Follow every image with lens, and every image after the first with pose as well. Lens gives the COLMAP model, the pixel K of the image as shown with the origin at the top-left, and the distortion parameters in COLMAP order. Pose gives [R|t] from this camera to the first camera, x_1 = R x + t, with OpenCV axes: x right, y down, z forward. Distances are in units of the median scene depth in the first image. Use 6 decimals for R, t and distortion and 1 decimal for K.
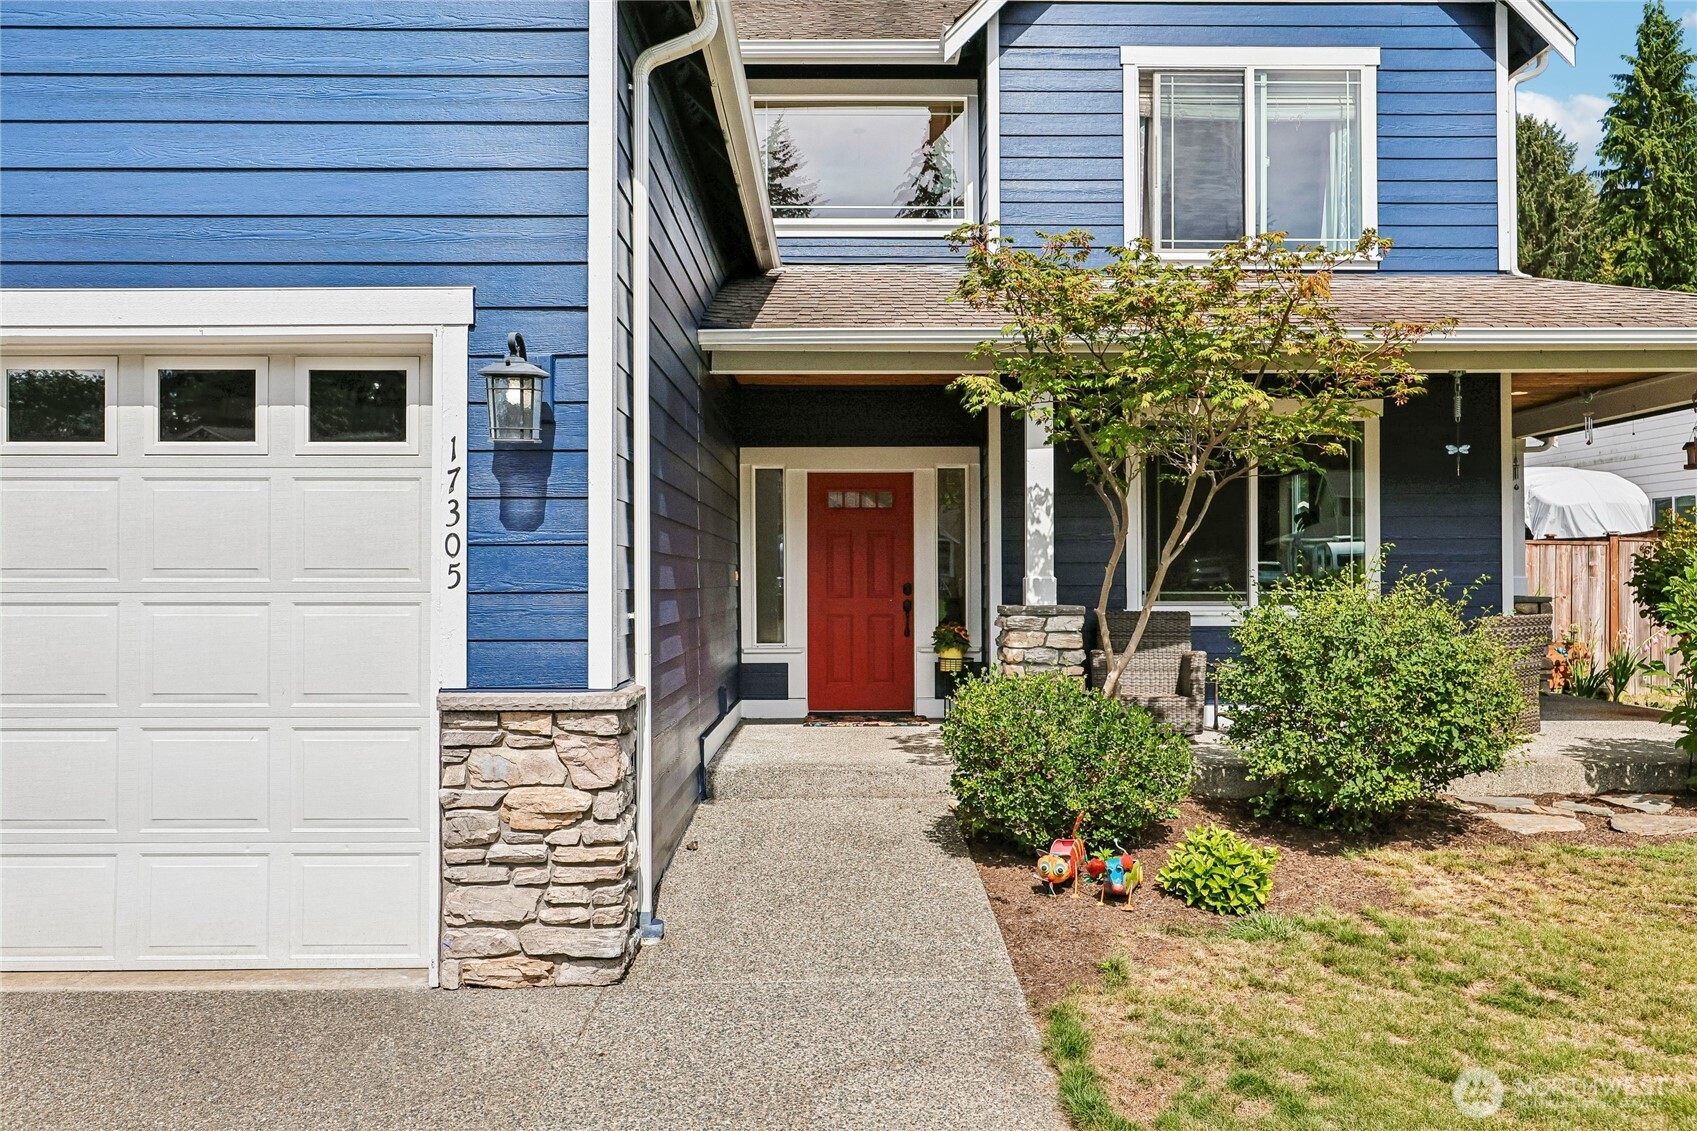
lens RADIAL K [[1270.2, 0, 848.8], [0, 1270.2, 563.8], [0, 0, 1]] dist [-0.004604, -0.003600]
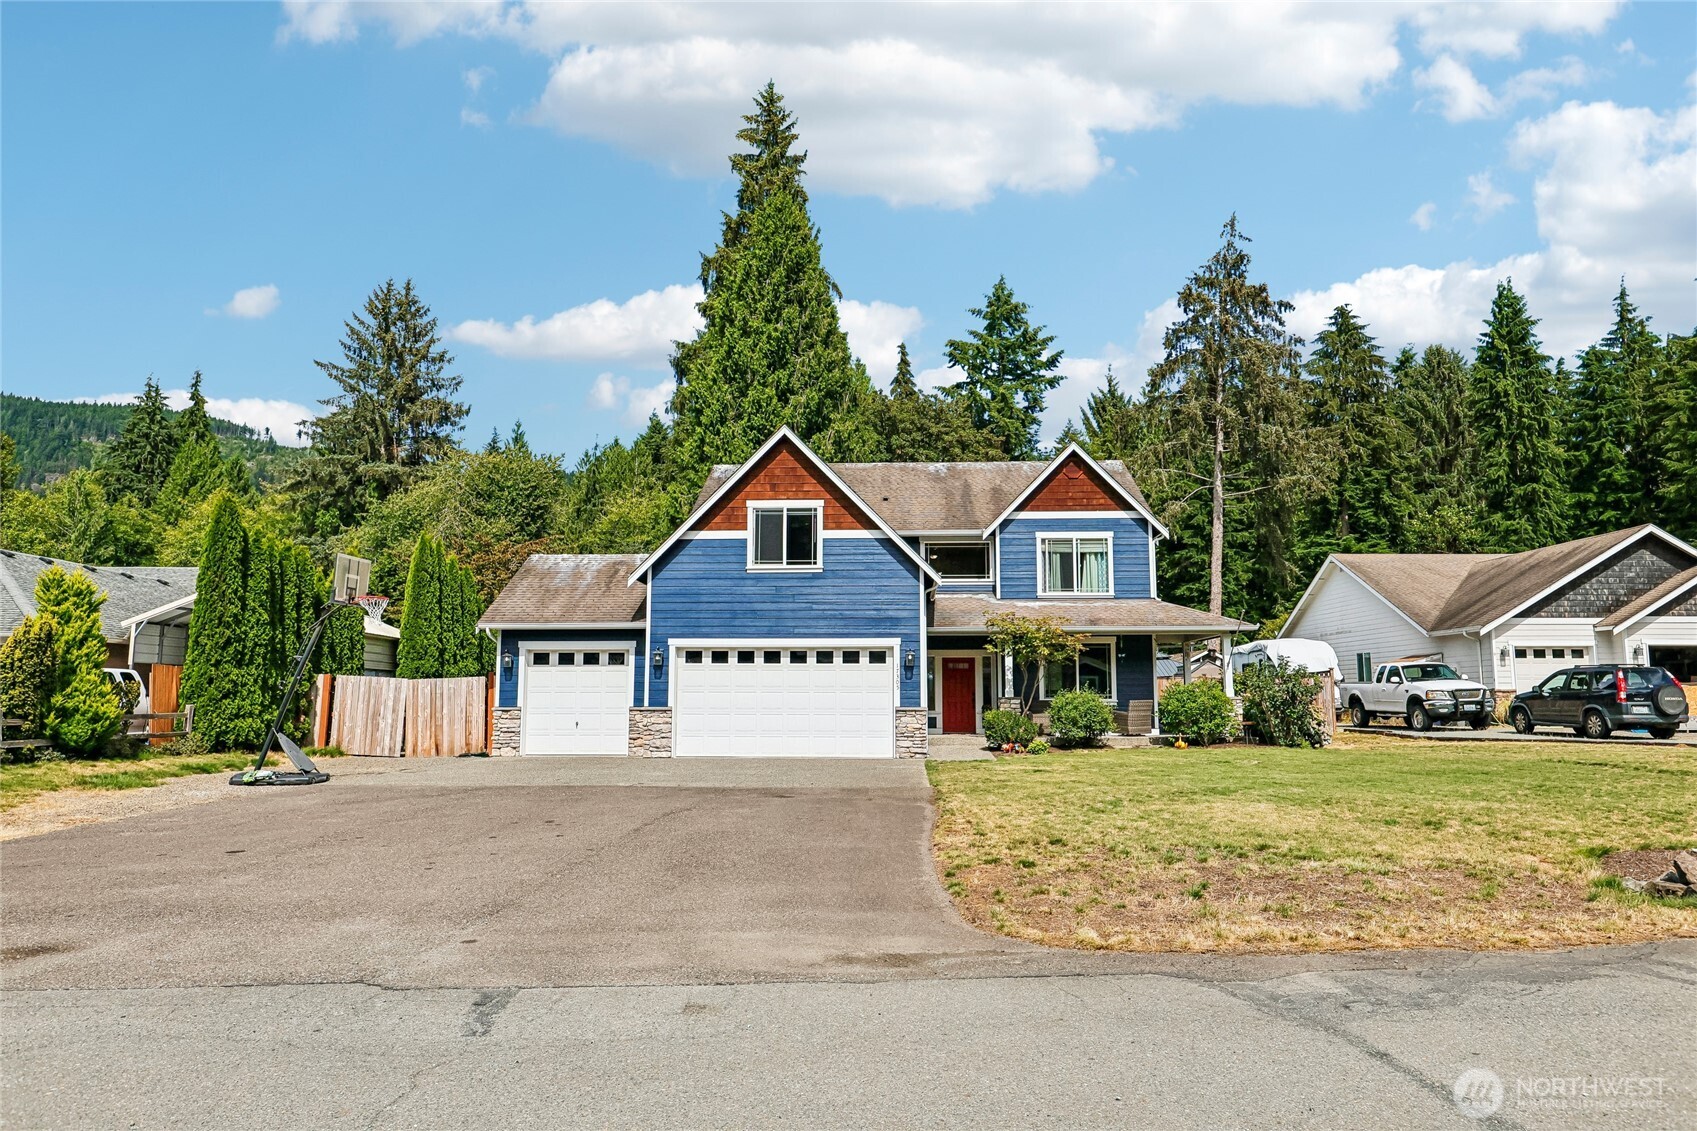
lens RADIAL K [[1170.6, 0, 846.0], [0, 1170.6, 565.9], [0, 0, 1]] dist [0.040486, -0.011360]
pose [[0.998481, -0.003873, -0.054960, -0.109182], [-0.001668, 0.994945, -0.100412, -0.004241], [0.055071, 0.100351, 0.993427, -1.944230]]
